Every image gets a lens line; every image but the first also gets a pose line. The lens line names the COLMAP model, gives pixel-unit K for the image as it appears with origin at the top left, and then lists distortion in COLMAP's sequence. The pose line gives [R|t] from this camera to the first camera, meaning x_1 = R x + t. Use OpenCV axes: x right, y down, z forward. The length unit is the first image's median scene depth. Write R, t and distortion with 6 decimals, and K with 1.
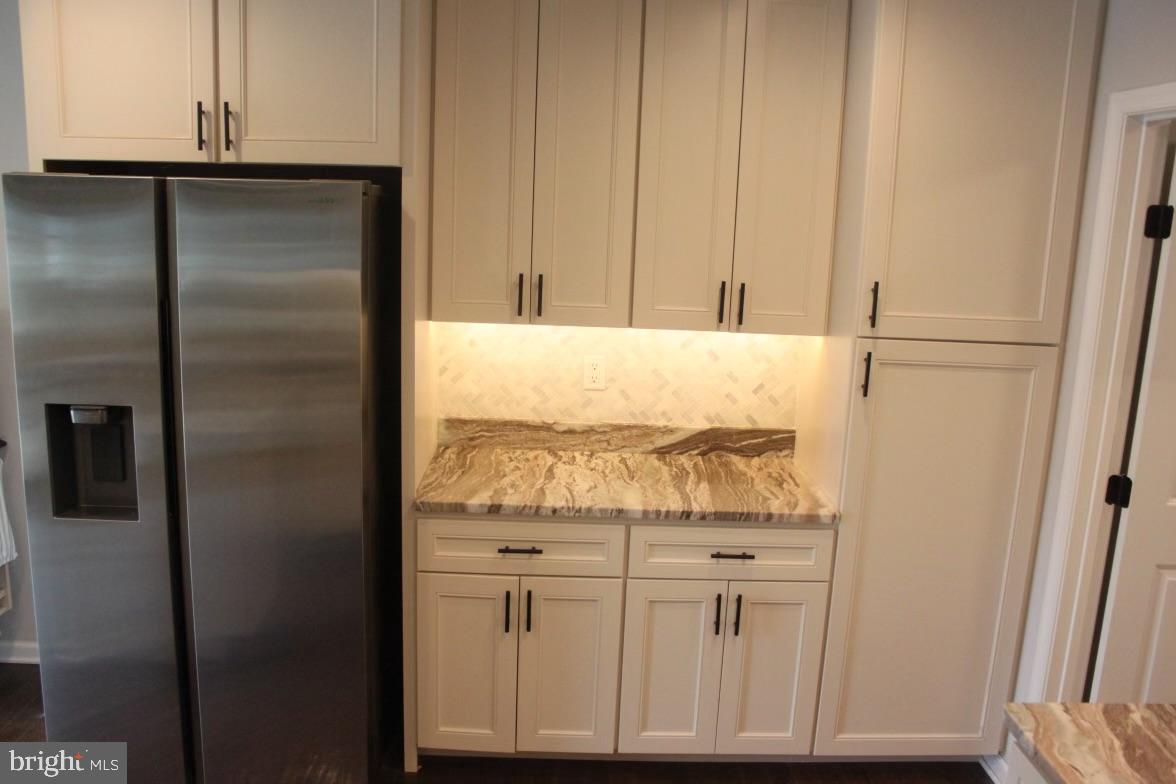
lens RADIAL K [[984.9, 0, 584.4], [0, 984.9, 403.3], [0, 0, 1]] dist [-0.161577, 0.128424]
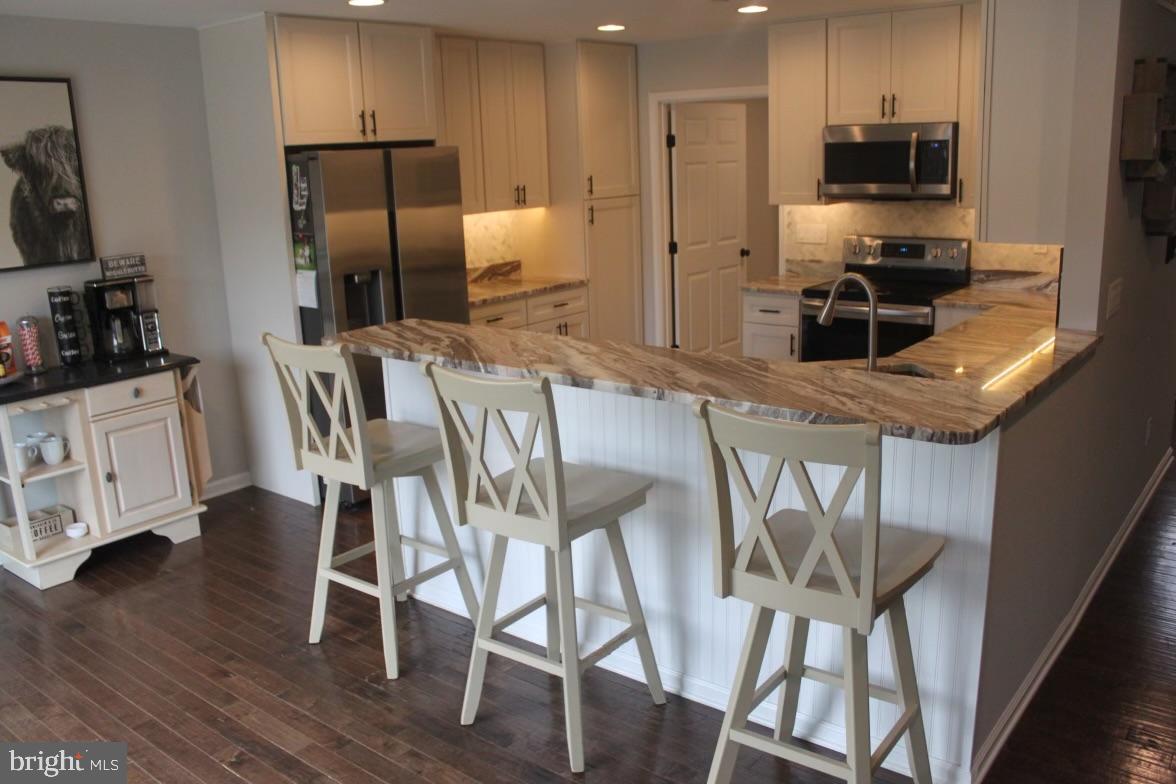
lens RADIAL K [[984.9, 0, 584.4], [0, 984.9, 403.3], [0, 0, 1]] dist [-0.161577, 0.128424]
pose [[0.643487, -0.251214, 0.723060, -1.248438], [0.218236, 0.965617, 0.141266, 0.056801], [-0.733688, 0.066895, 0.676186, -0.449125]]
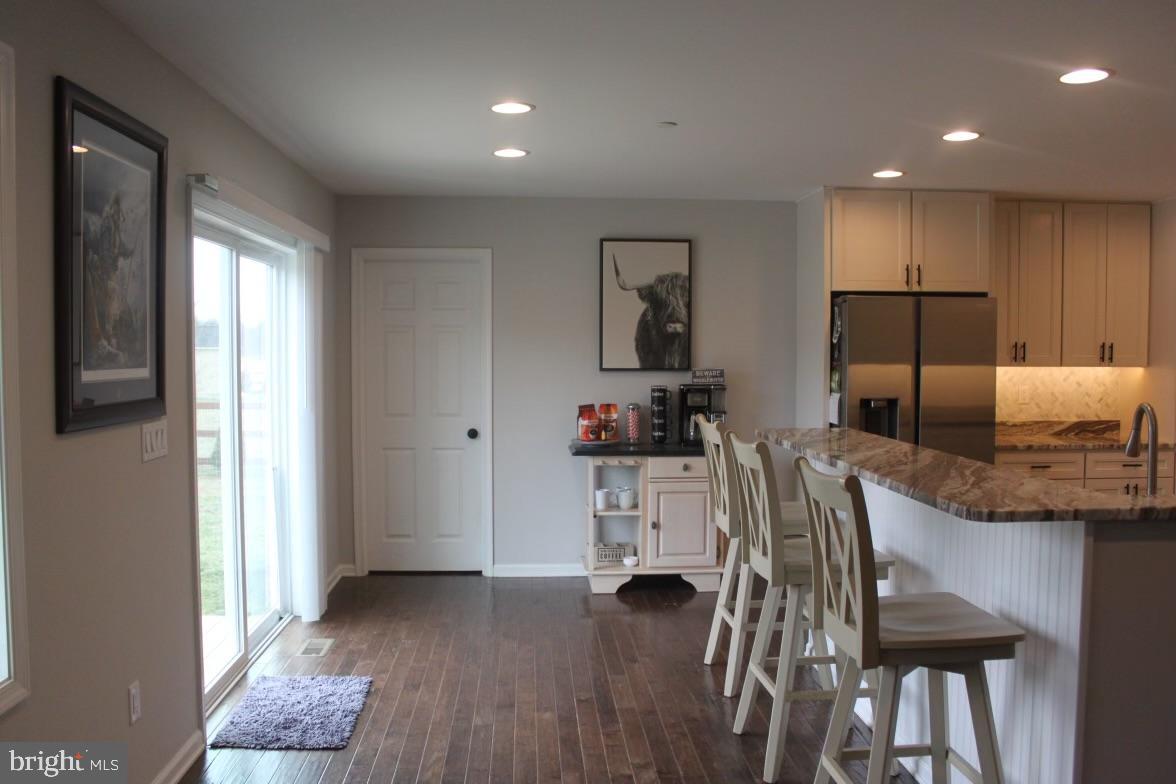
lens RADIAL K [[984.9, 0, 584.4], [0, 984.9, 403.3], [0, 0, 1]] dist [-0.161577, 0.128424]
pose [[0.998628, -0.041756, 0.031598, -0.935952], [0.046039, 0.987632, -0.149880, 0.233803], [-0.024948, 0.151129, 0.988199, -0.882839]]
